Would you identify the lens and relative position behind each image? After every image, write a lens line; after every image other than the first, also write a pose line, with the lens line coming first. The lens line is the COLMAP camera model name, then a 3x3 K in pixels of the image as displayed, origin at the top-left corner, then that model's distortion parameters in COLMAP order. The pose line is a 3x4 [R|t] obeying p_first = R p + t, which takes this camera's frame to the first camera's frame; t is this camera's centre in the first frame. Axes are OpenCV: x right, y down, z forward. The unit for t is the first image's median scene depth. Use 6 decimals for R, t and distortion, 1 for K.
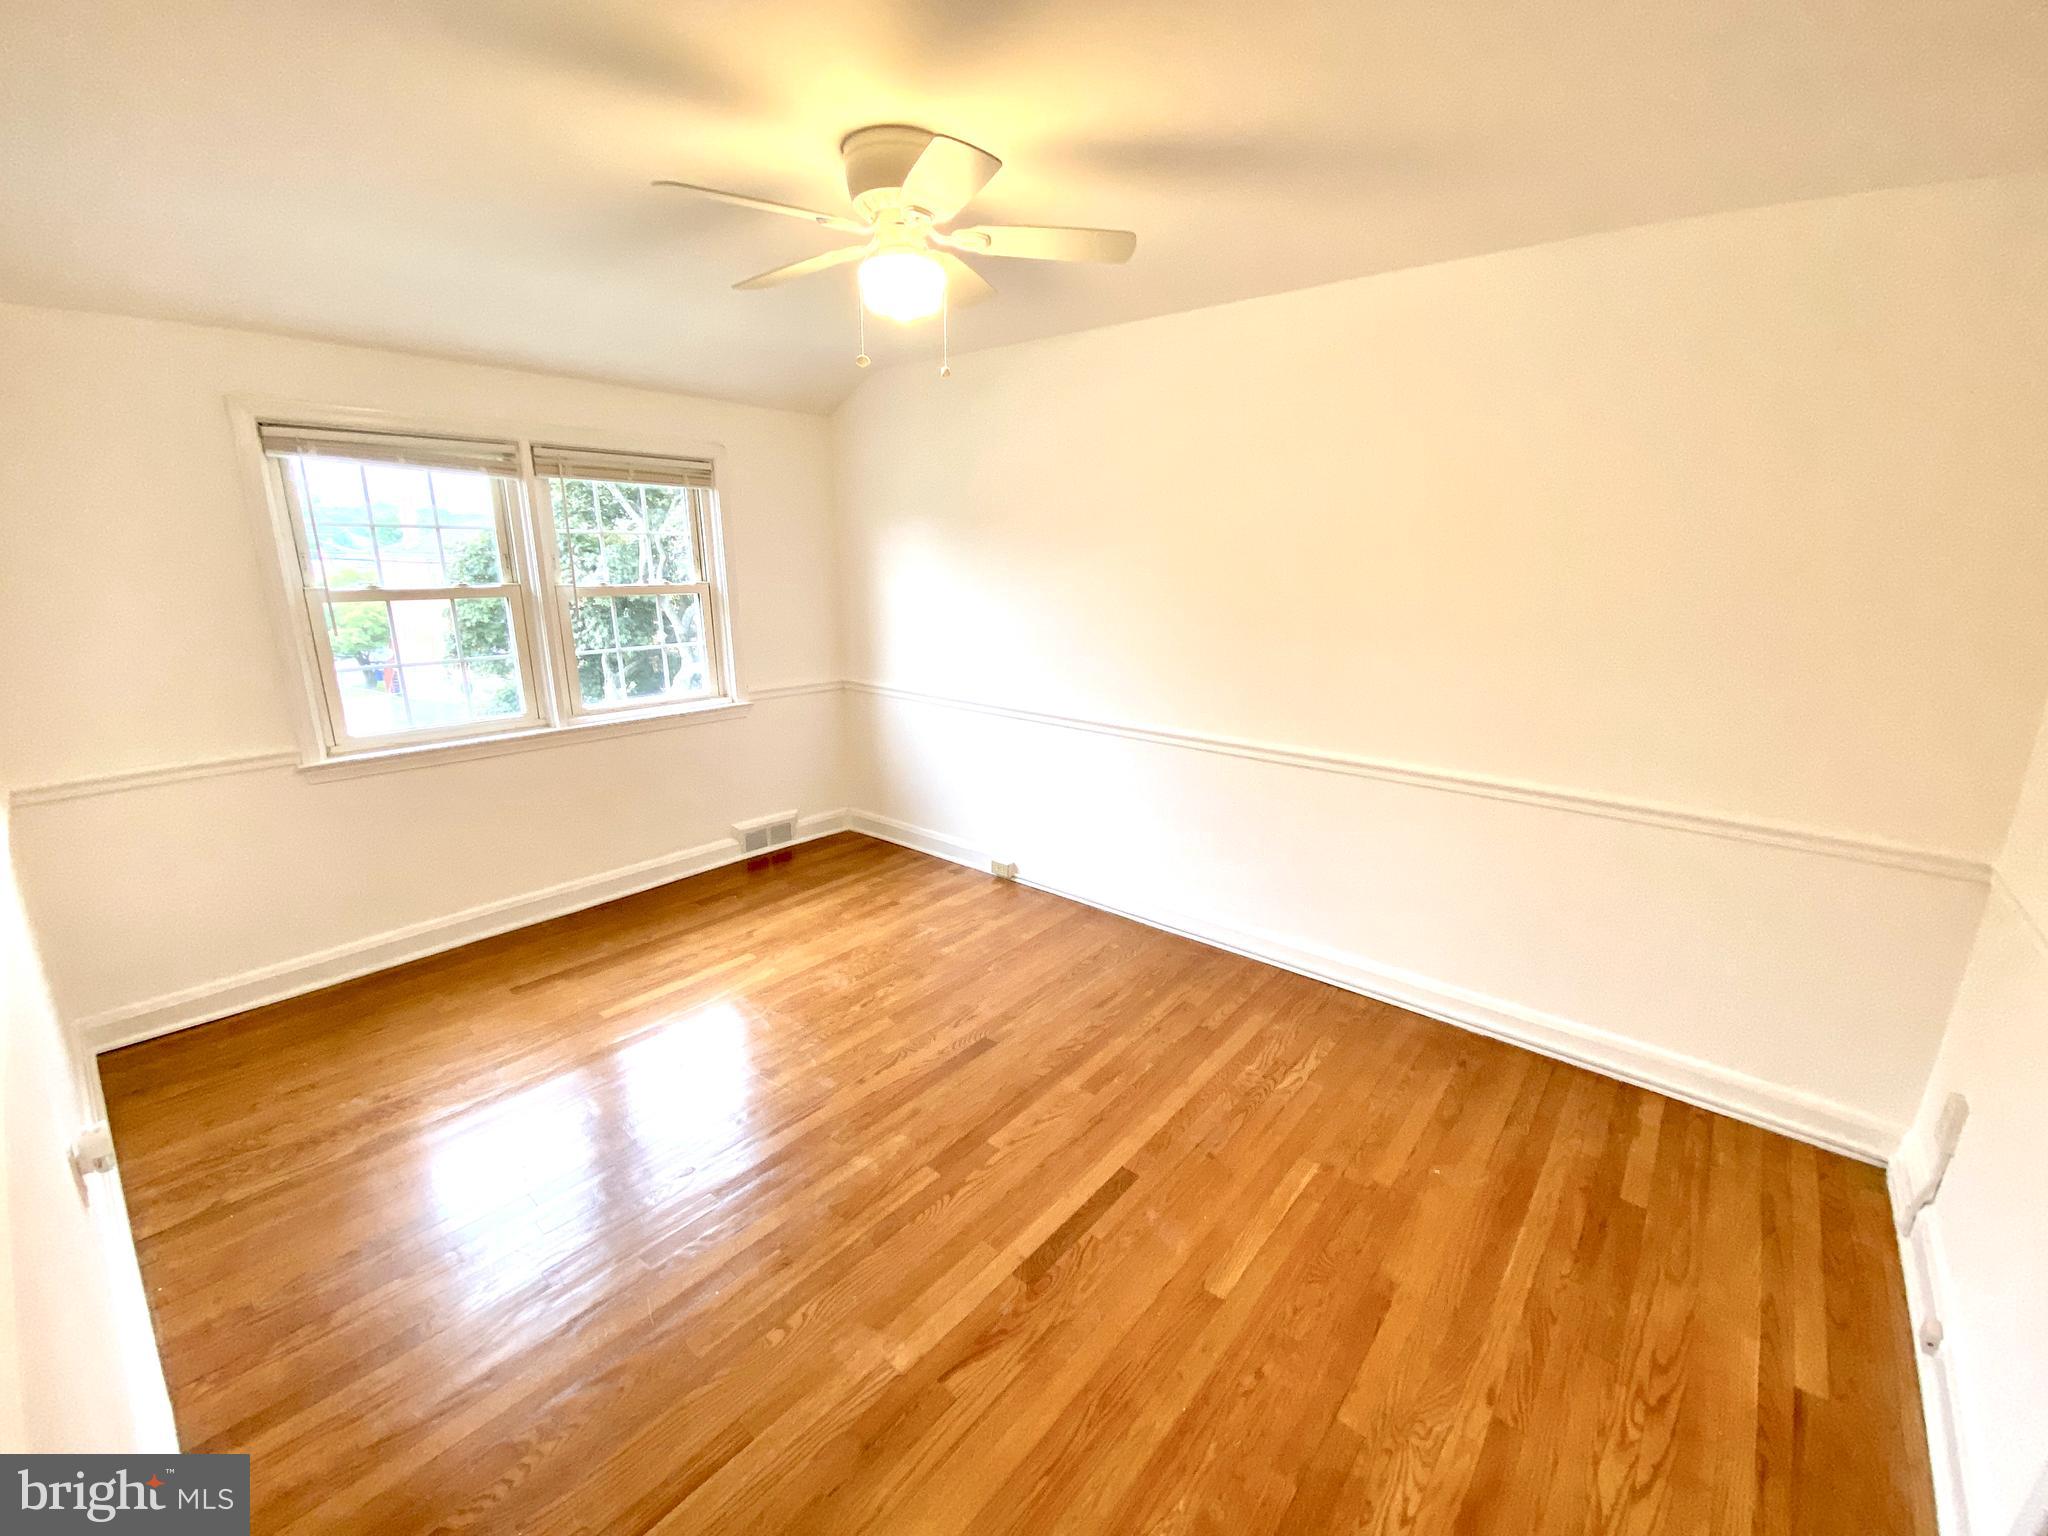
lens RADIAL K [[847.5, 0, 1024.0], [0, 847.5, 768.0], [0, 0, 1]] dist [-0.000679, -0.000073]
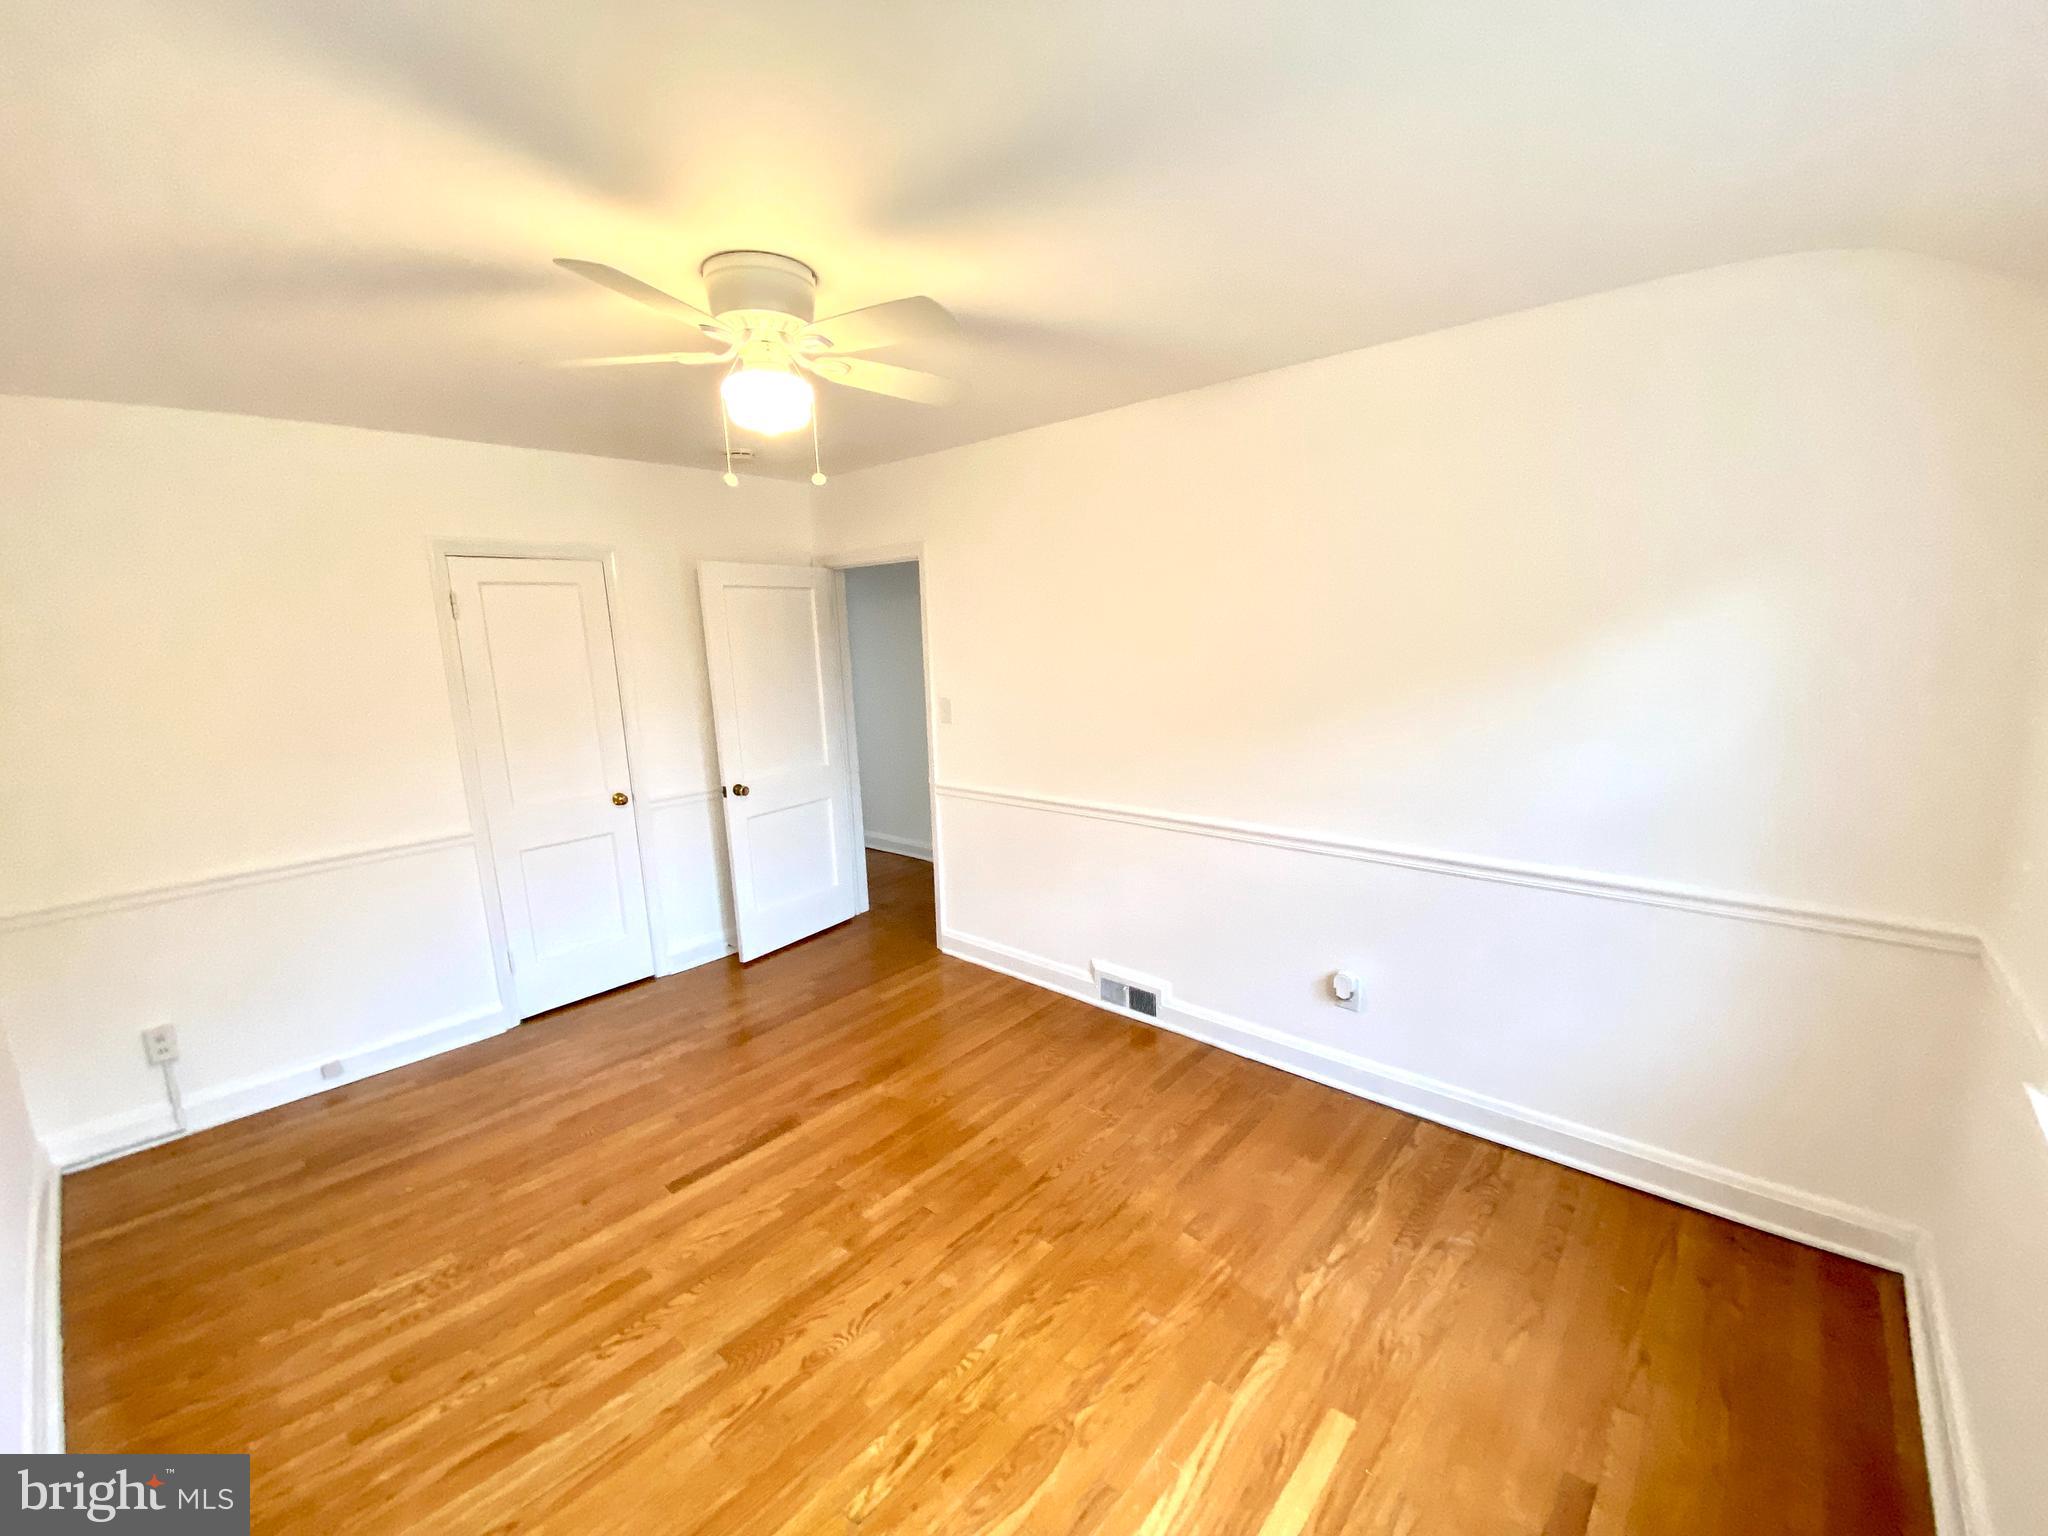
lens RADIAL K [[847.5, 0, 1024.0], [0, 847.5, 768.0], [0, 0, 1]] dist [-0.000679, -0.000073]
pose [[-0.999436, 0.019593, 0.027264, -0.415796], [0.029042, 0.911966, 0.409235, -0.521772], [-0.016845, 0.409797, -0.912021, 1.900713]]
